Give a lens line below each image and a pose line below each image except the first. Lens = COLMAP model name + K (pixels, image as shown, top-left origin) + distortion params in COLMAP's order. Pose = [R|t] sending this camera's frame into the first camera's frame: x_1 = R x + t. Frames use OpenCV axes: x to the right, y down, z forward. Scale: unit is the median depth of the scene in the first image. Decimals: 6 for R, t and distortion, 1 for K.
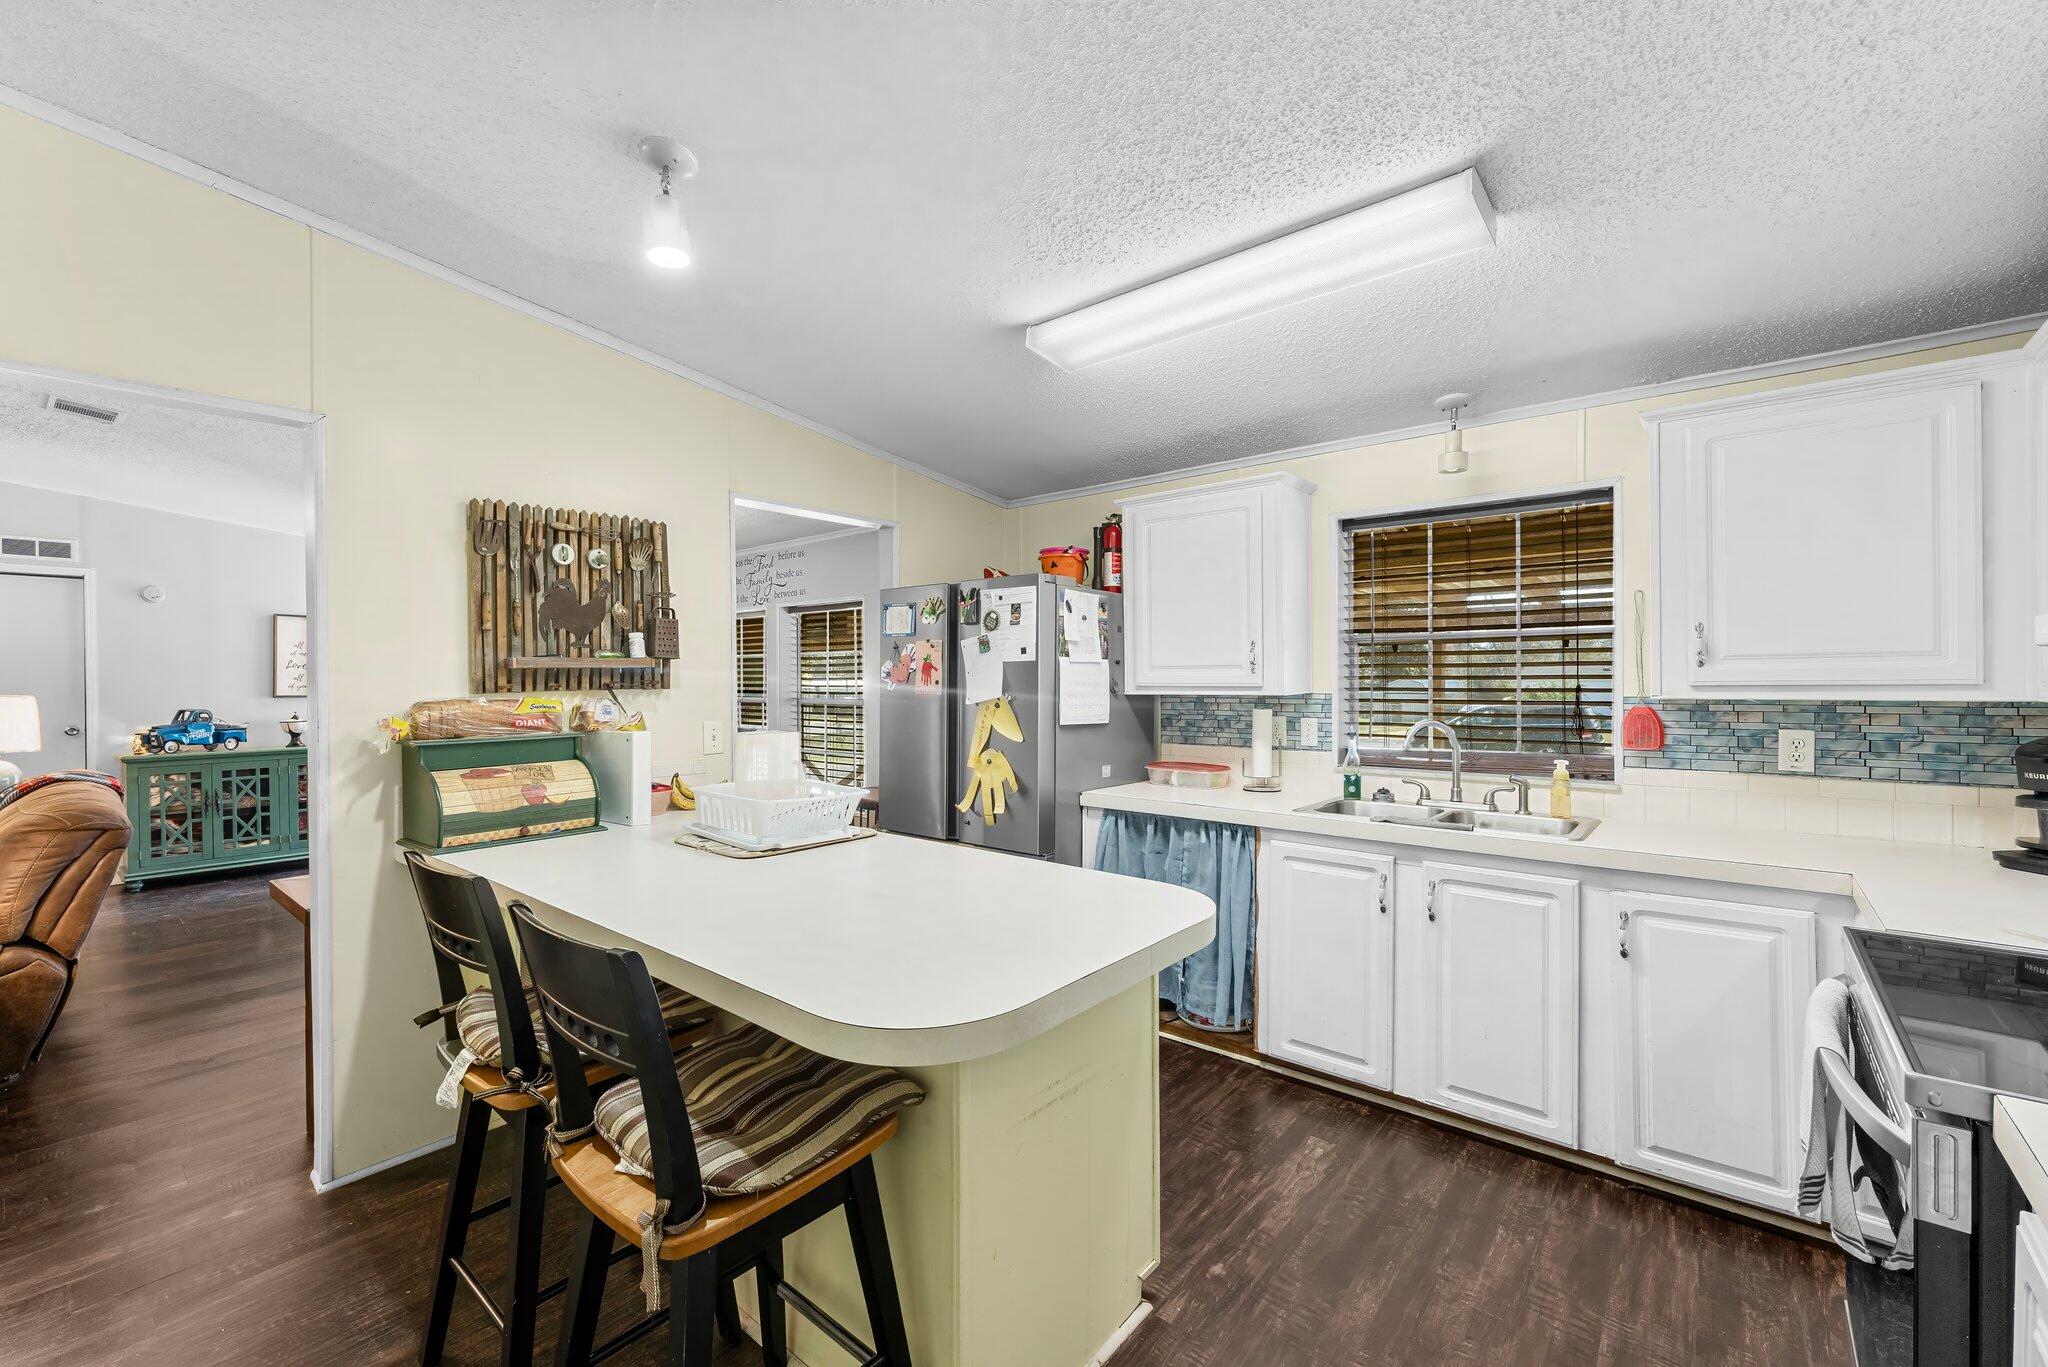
lens RADIAL K [[837.4, 0, 1025.6], [0, 837.4, 680.4], [0, 0, 1]] dist [0.000332, -0.000370]
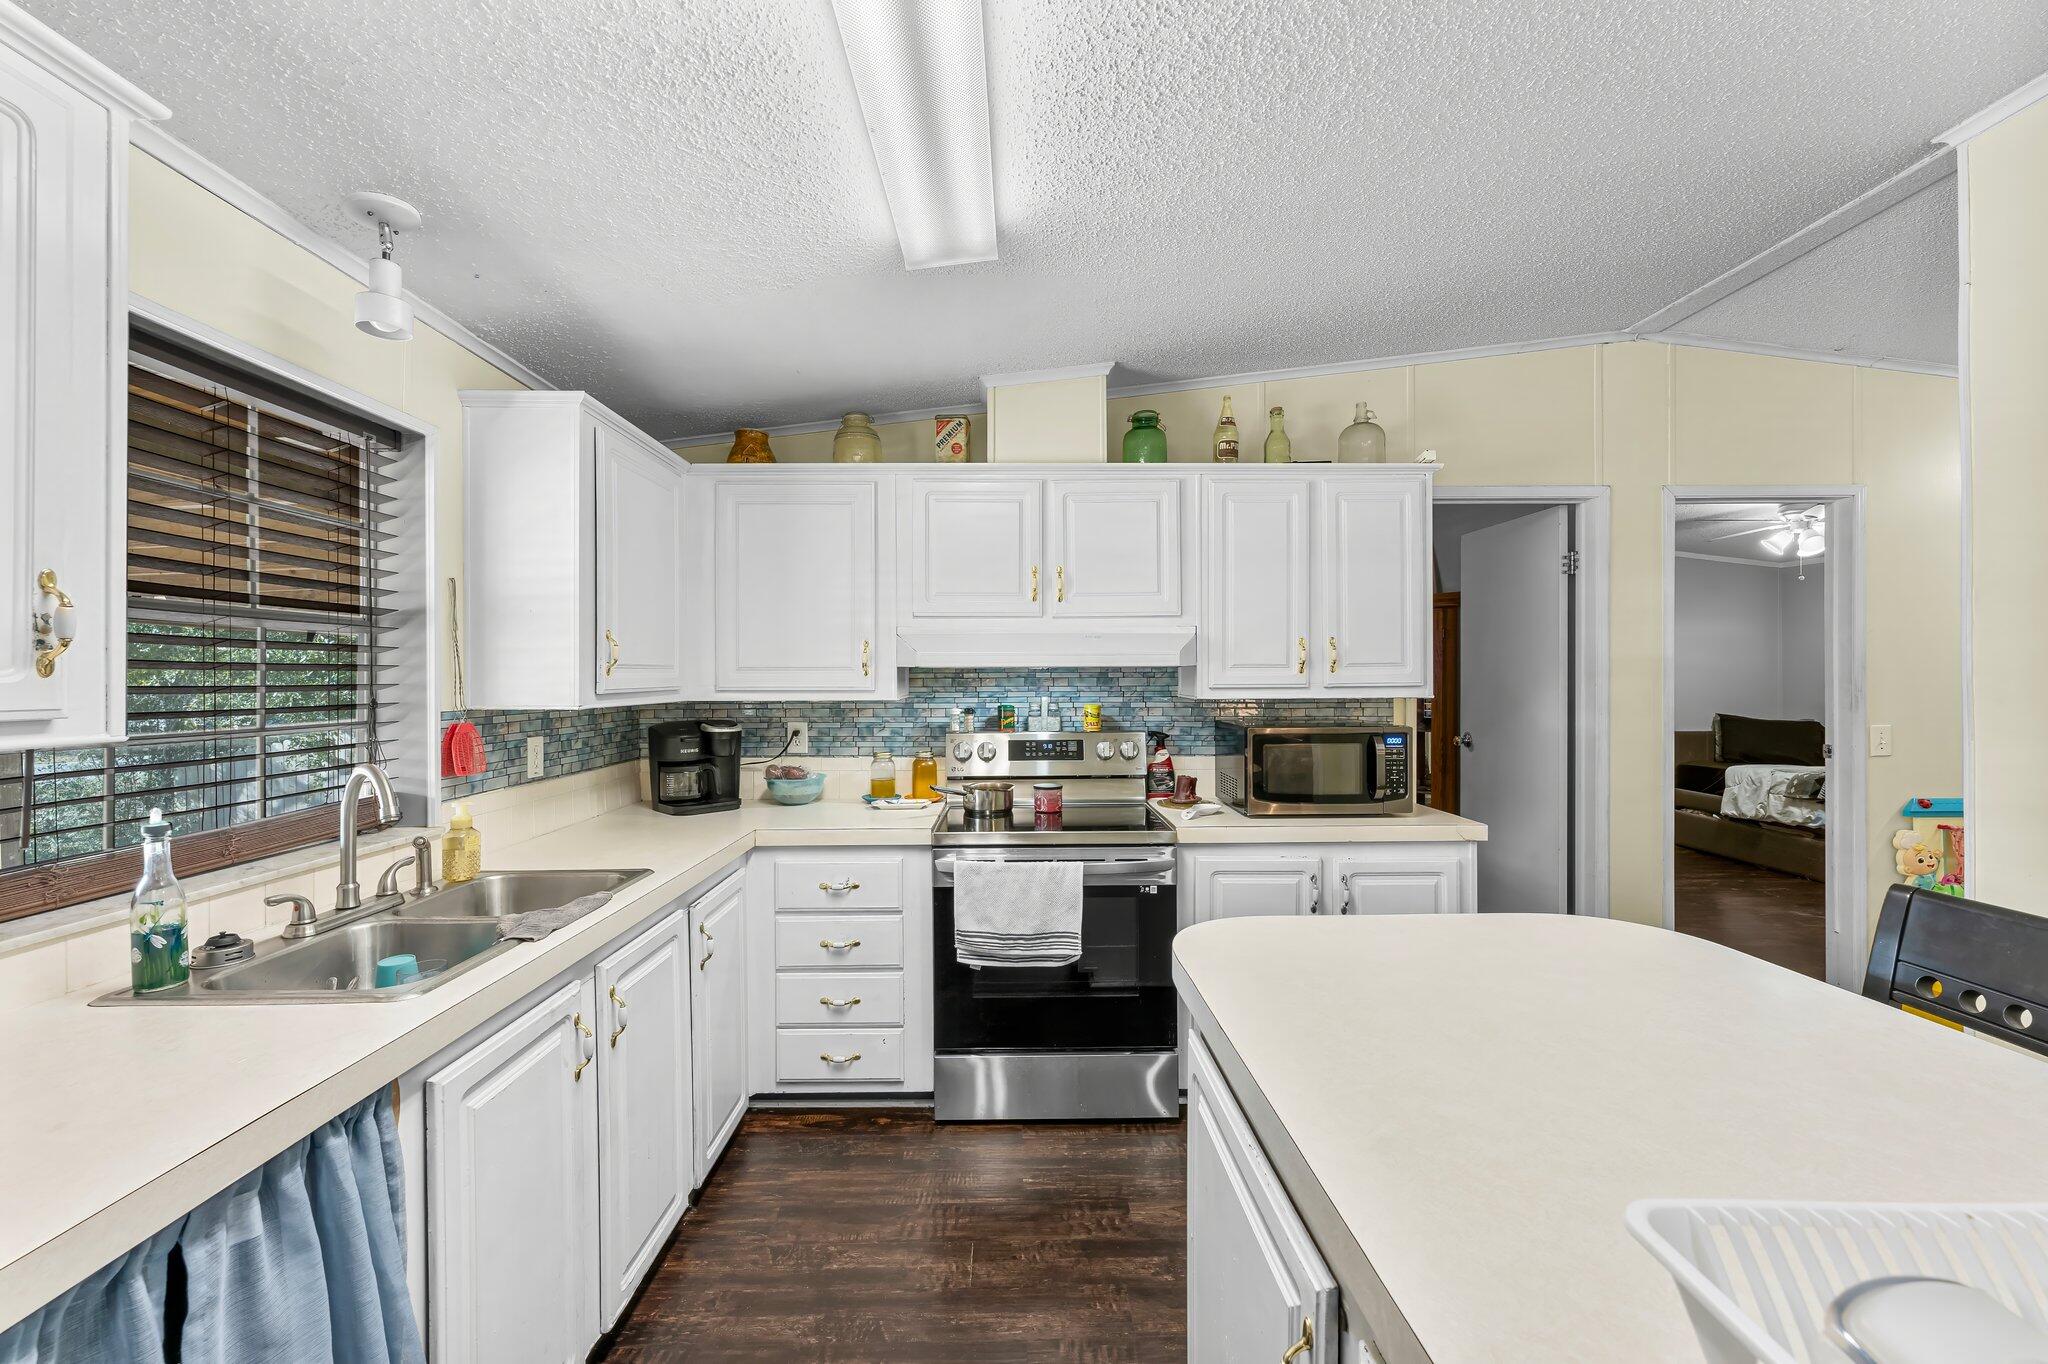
lens RADIAL K [[816.2, 0, 1018.6], [0, 816.2, 678.3], [0, 0, 1]] dist [0.000107, -0.000172]
pose [[-0.646825, 0.007774, 0.762599, -0.172710], [0.009845, 0.999950, -0.001843, -0.004242], [-0.762575, 0.006315, -0.646869, 0.885170]]
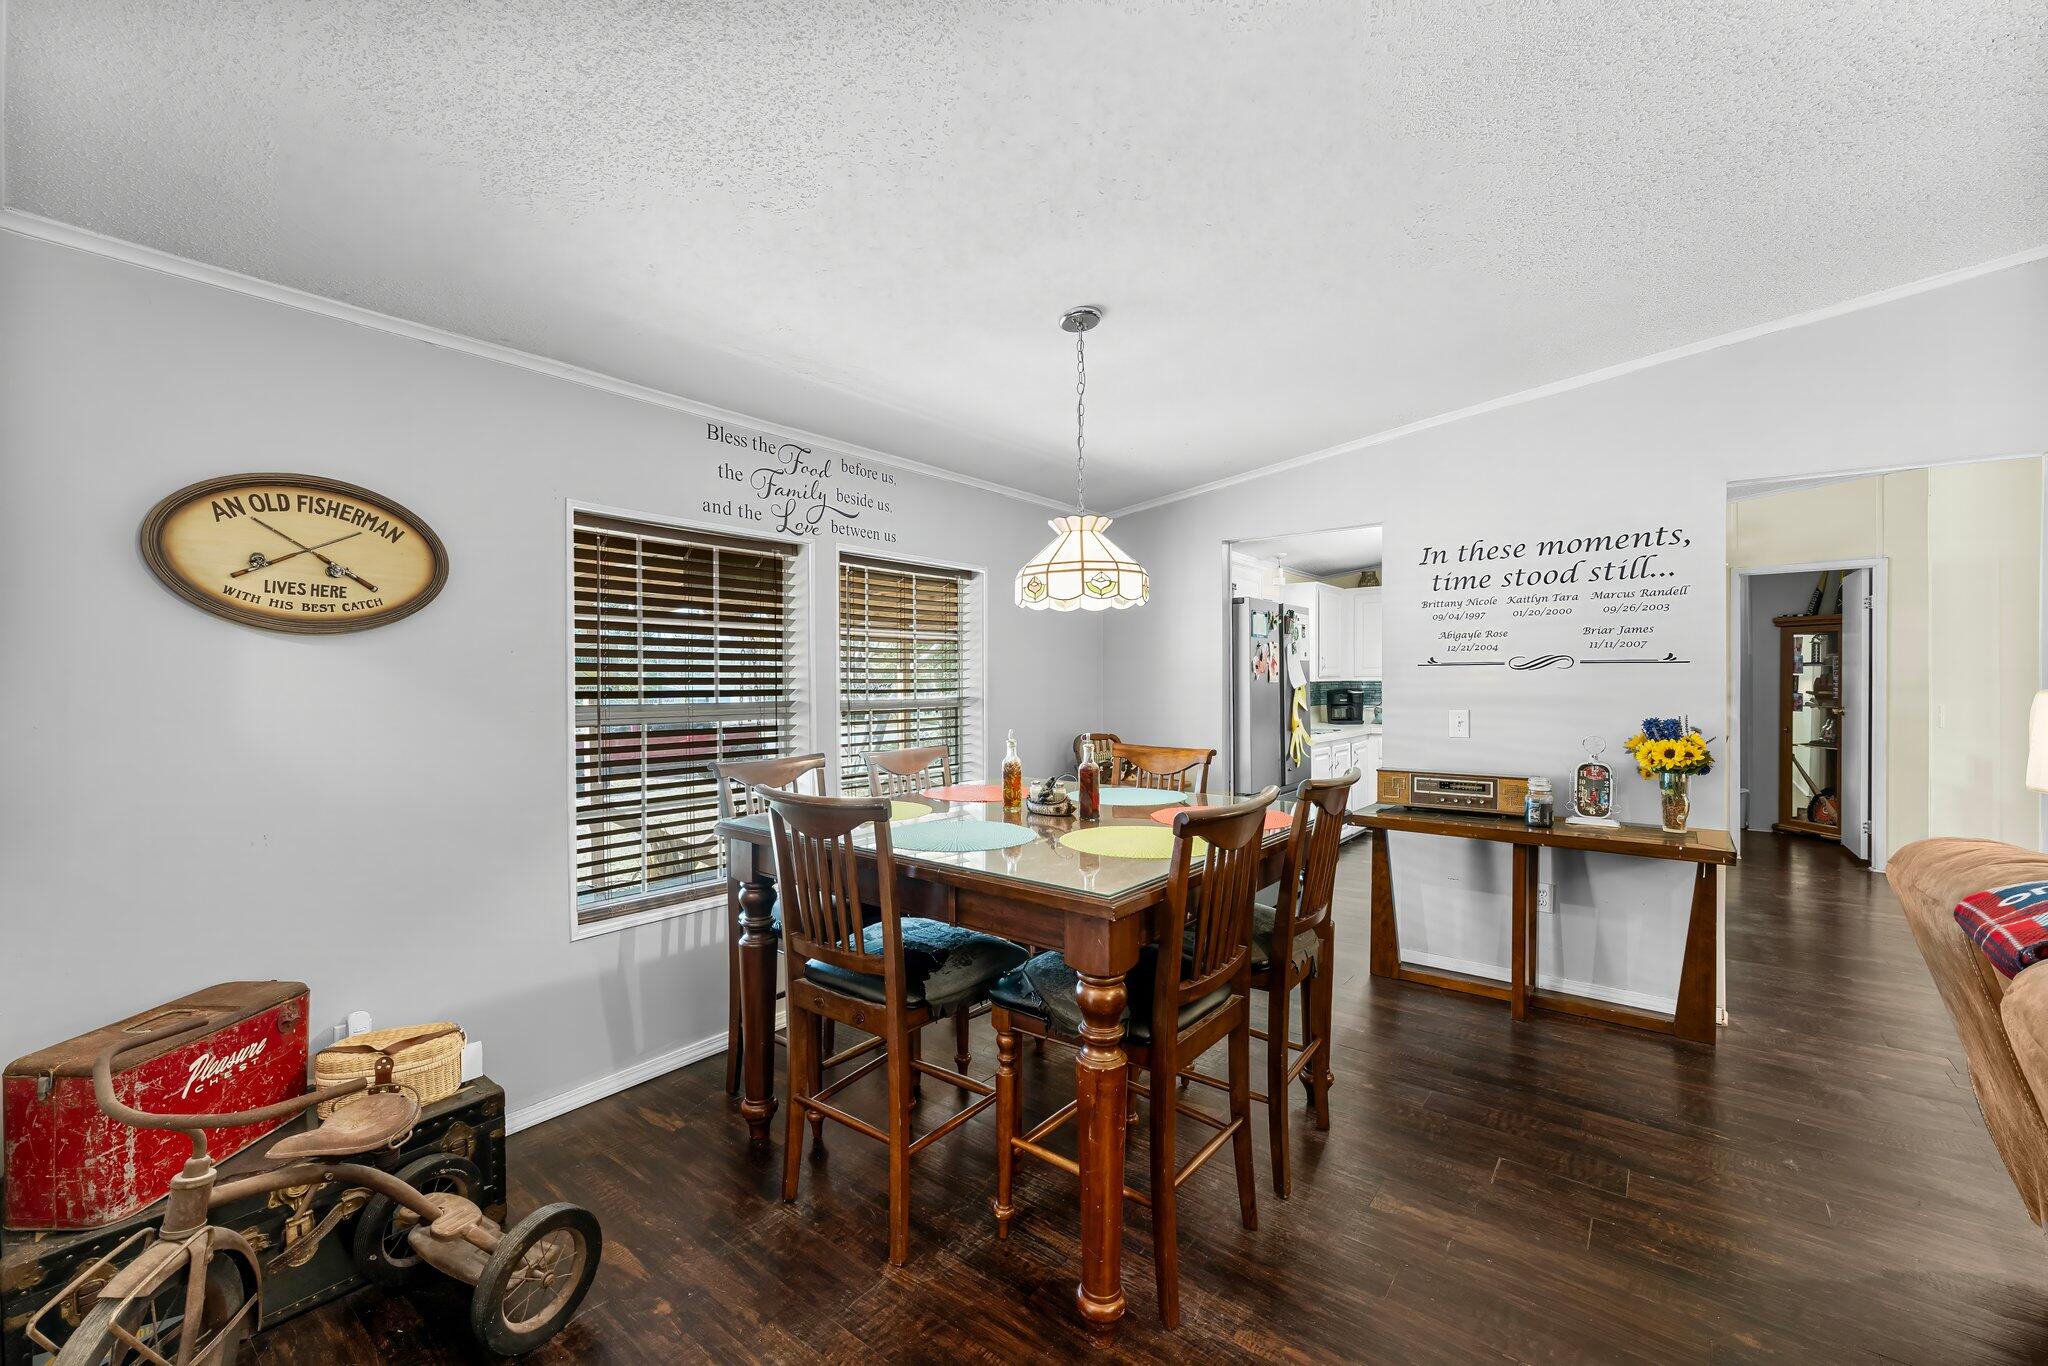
lens RADIAL K [[843.4, 0, 1036.9], [0, 843.4, 671.7], [0, 0, 1]] dist [0.000225, 0.000154]
pose [[-0.036304, 0.013643, 0.999248, -1.533710], [0.006295, 0.999890, -0.013423, 0.015428], [-0.999321, 0.005803, -0.036386, 1.500952]]
